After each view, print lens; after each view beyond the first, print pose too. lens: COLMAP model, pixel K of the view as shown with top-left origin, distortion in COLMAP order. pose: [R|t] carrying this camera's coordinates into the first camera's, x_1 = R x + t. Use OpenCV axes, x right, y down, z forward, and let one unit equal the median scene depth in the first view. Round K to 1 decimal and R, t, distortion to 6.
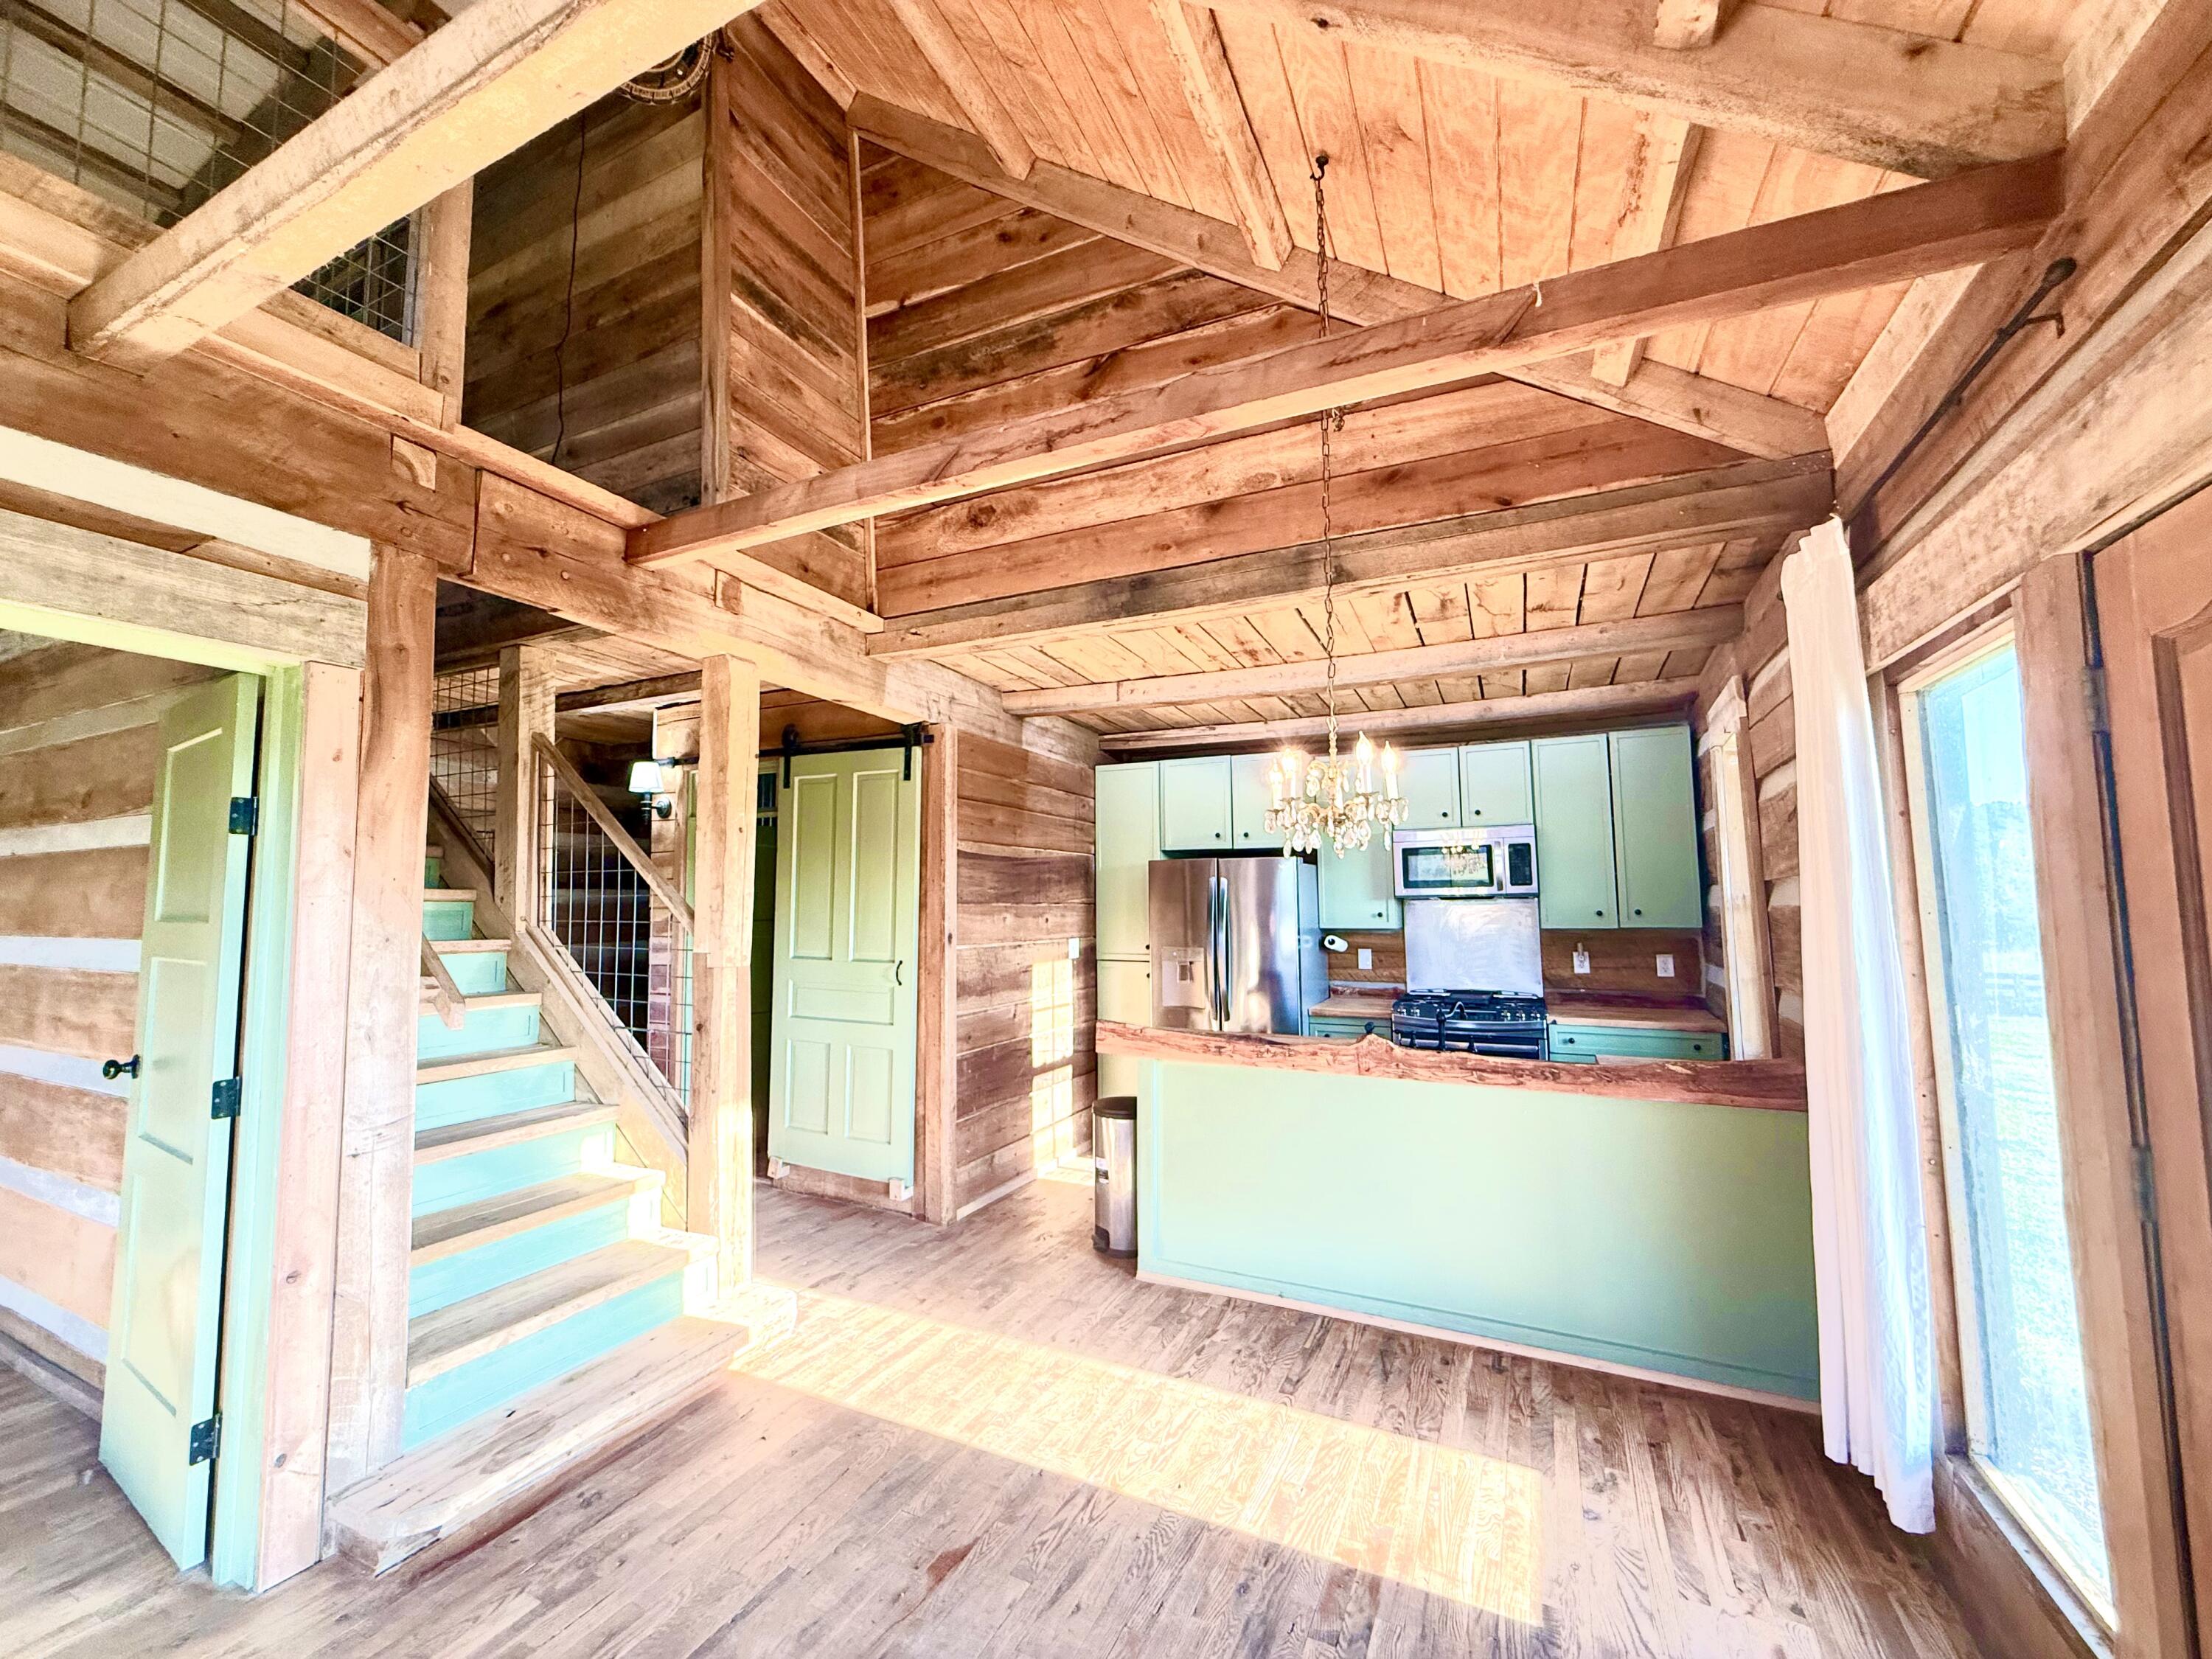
lens RADIAL K [[884.1, 0, 1099.3], [0, 884.1, 831.9], [0, 0, 1]] dist [-0.000698, -0.000101]
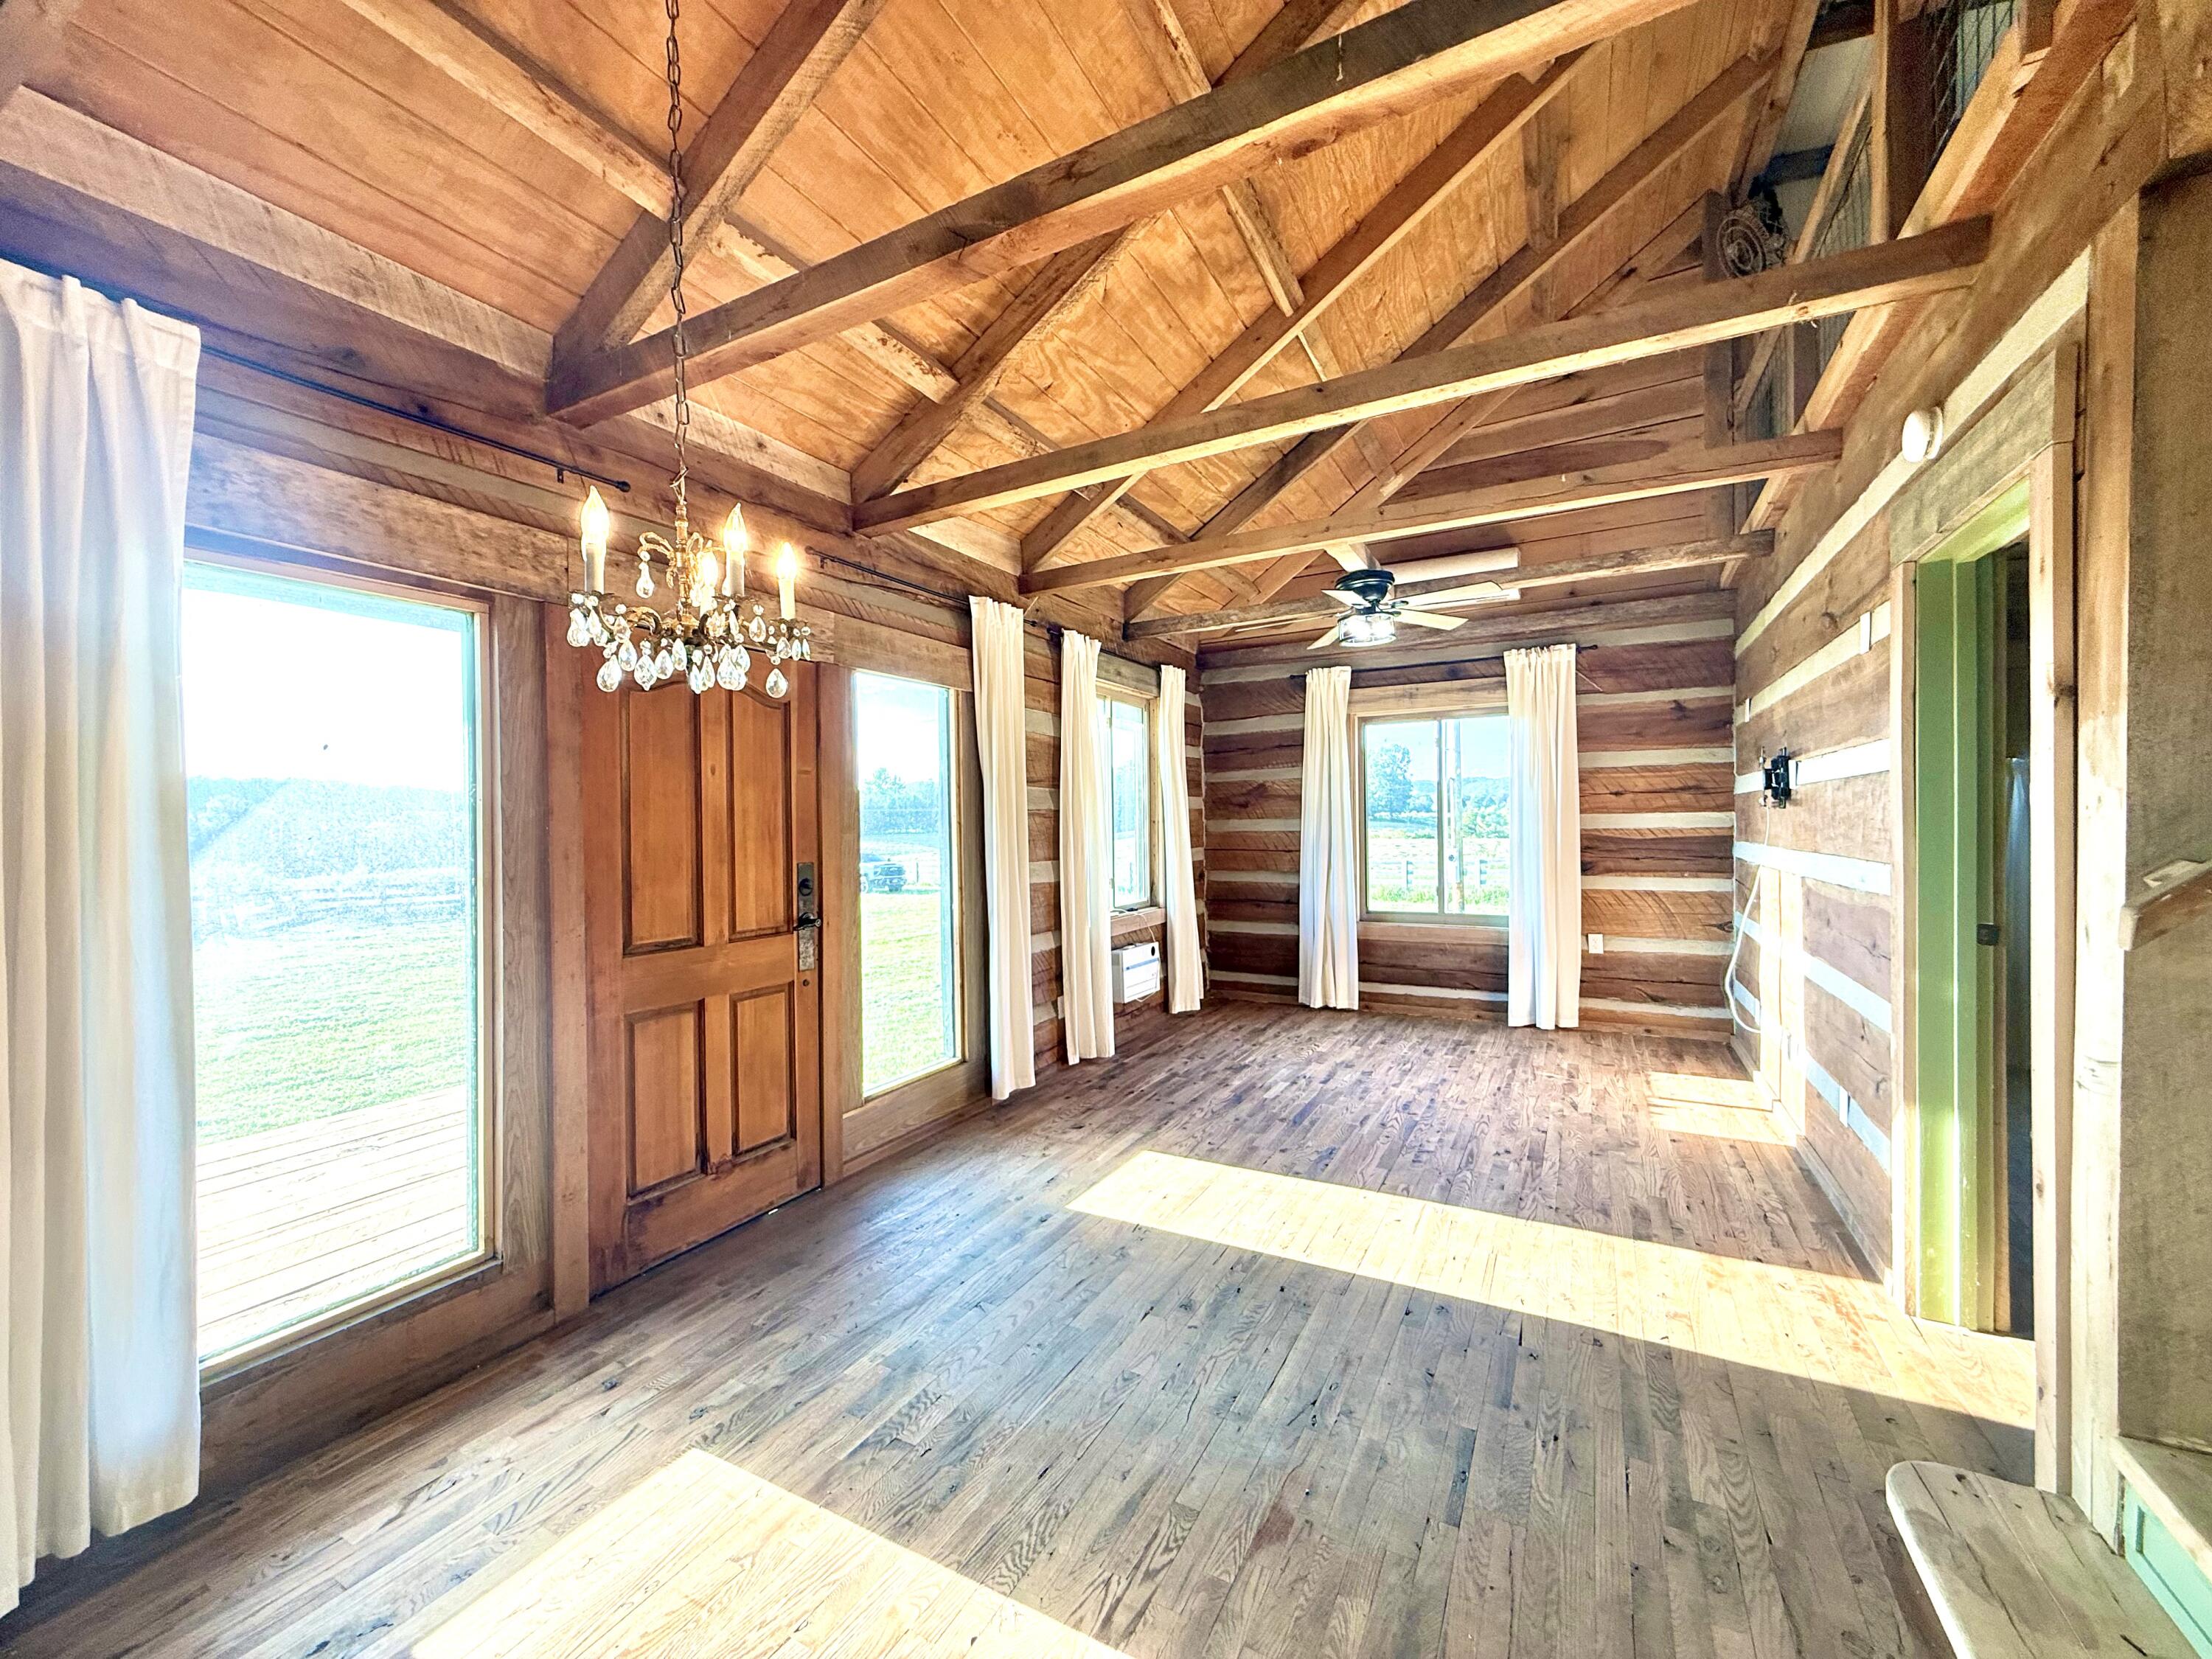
lens RADIAL K [[884.1, 0, 1092.9], [0, 884.1, 832.8], [0, 0, 1]] dist [-0.000698, -0.000101]
pose [[-0.998195, 0.018631, 0.057100, -0.028504], [0.015206, 0.998092, -0.059851, 0.100083], [-0.058106, -0.058874, -0.996573, 0.980528]]
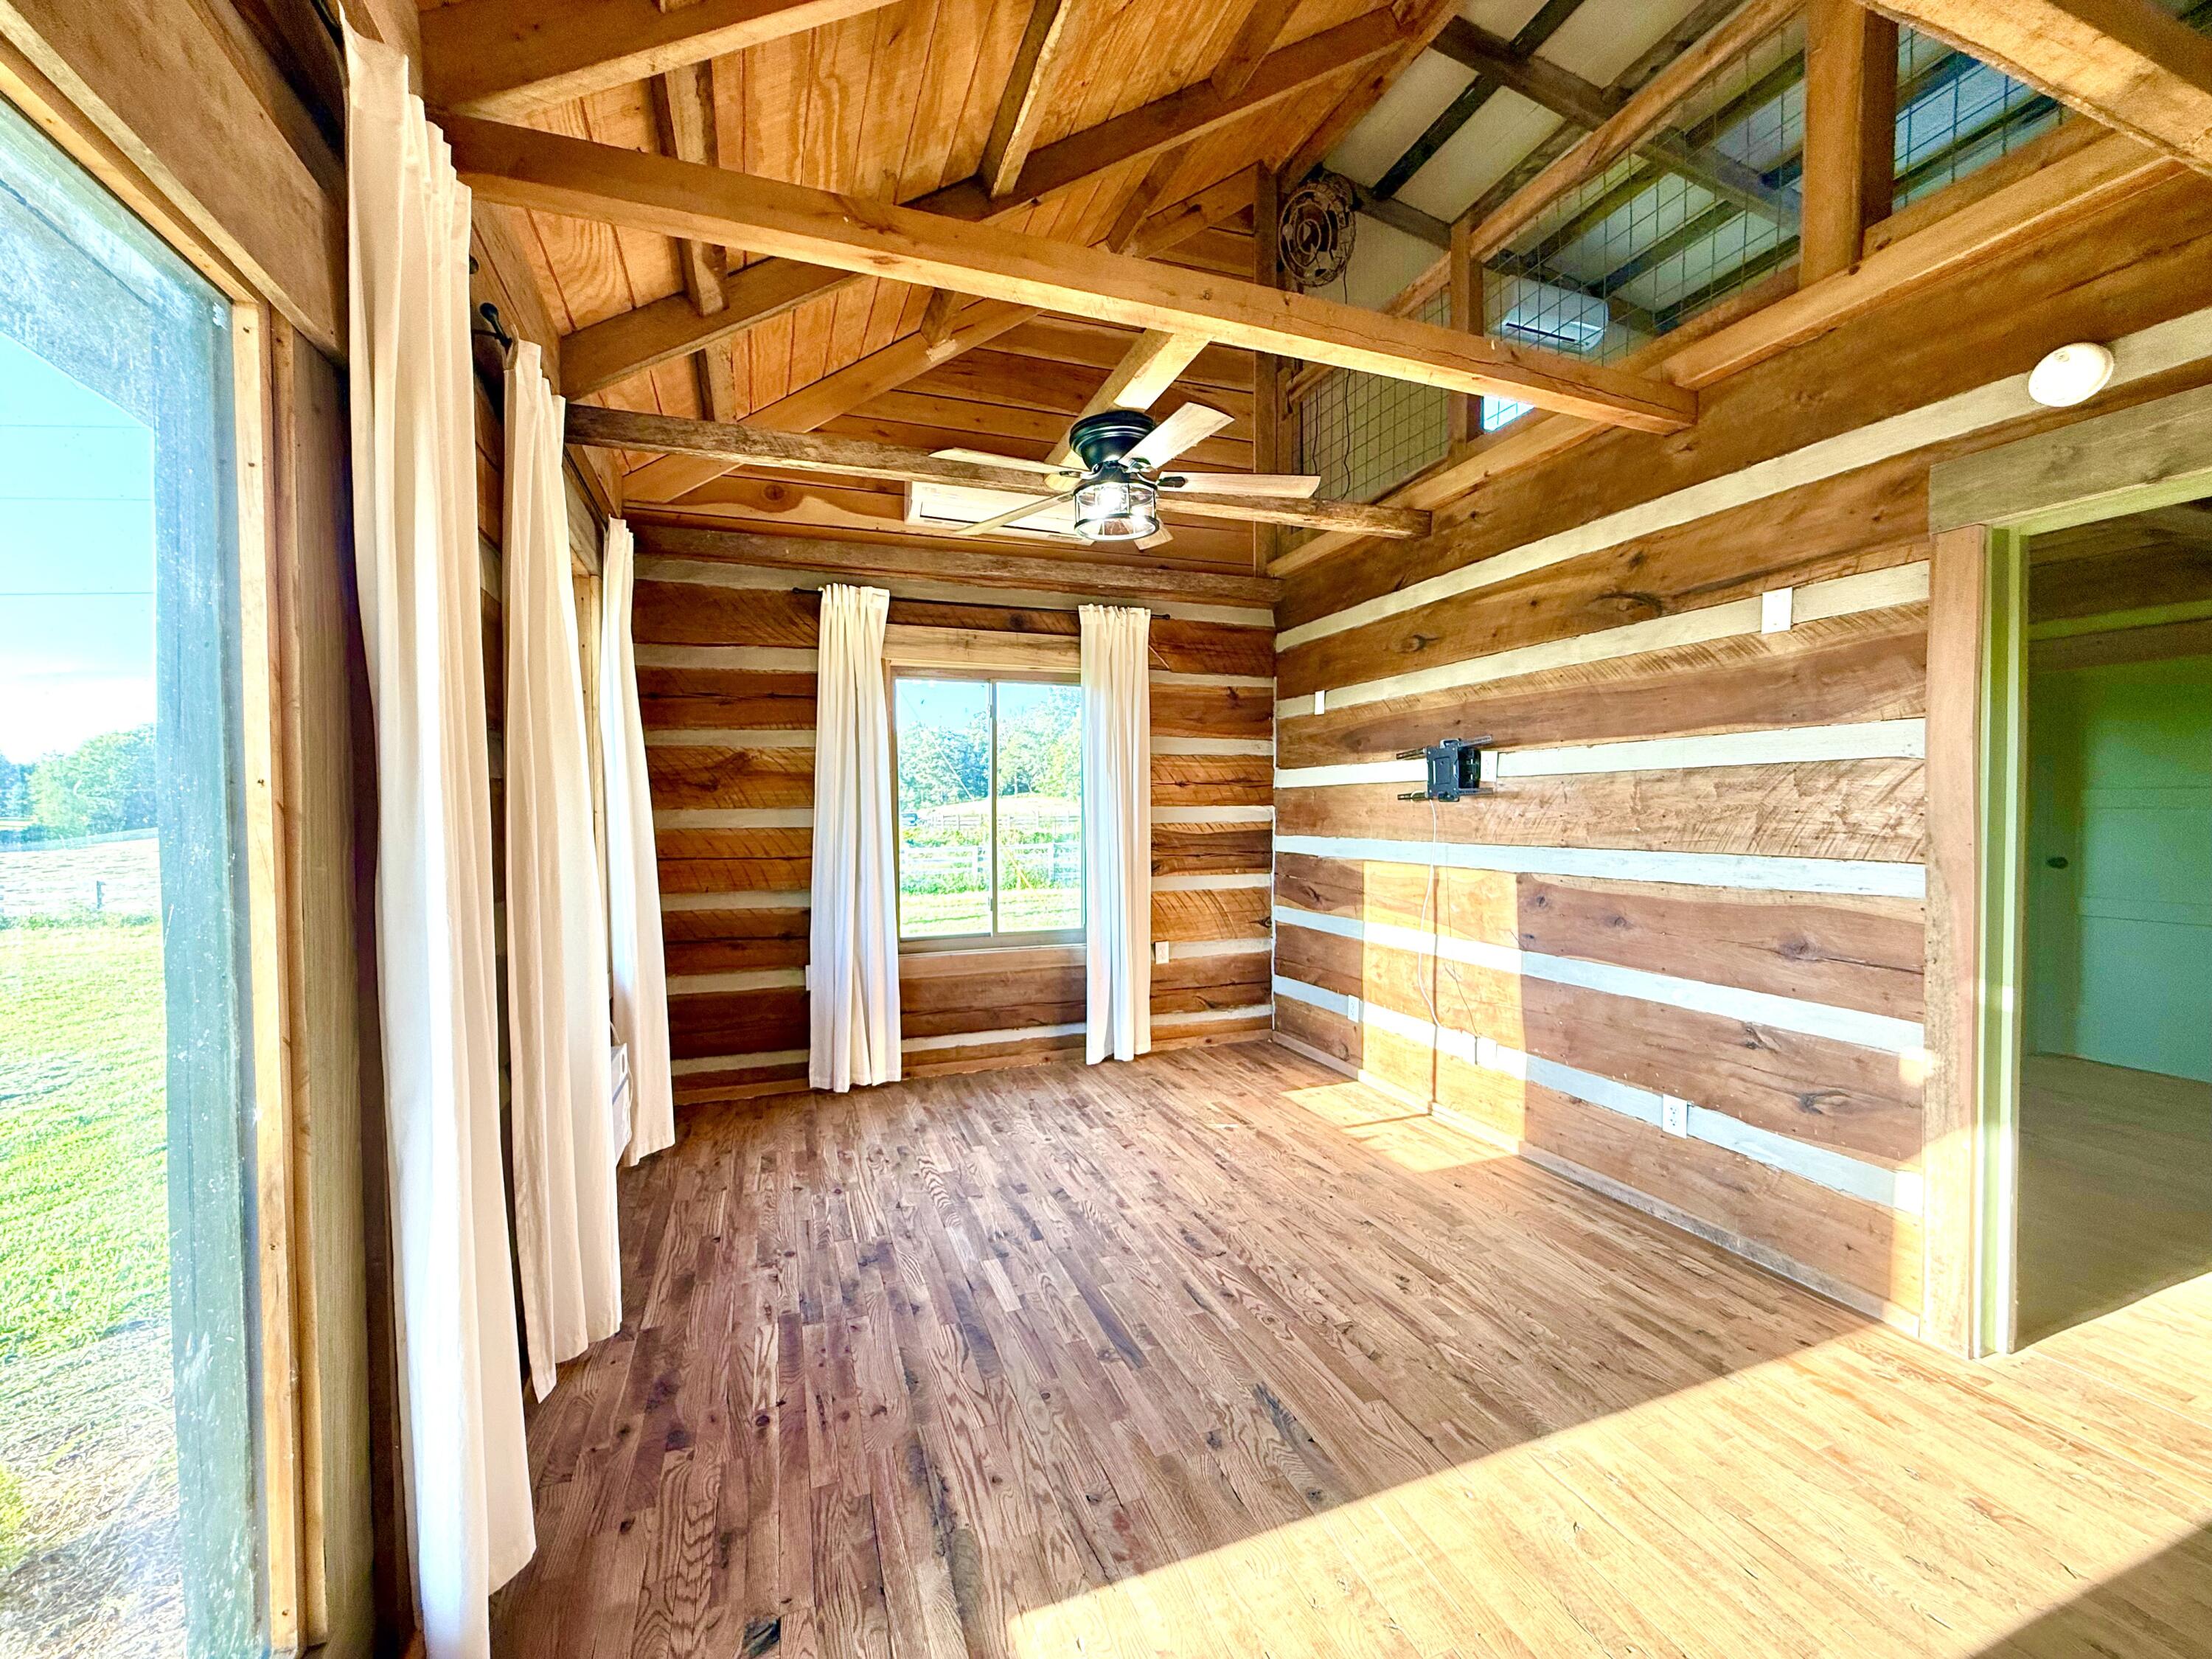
lens RADIAL K [[884.1, 0, 1097.3], [0, 884.1, 830.6], [0, 0, 1]] dist [-0.000698, -0.000101]
pose [[-0.692132, 0.027306, -0.721255, 0.220295], [0.061587, 0.997874, -0.021321, 0.052327], [0.719139, -0.059177, -0.692342, 0.318294]]
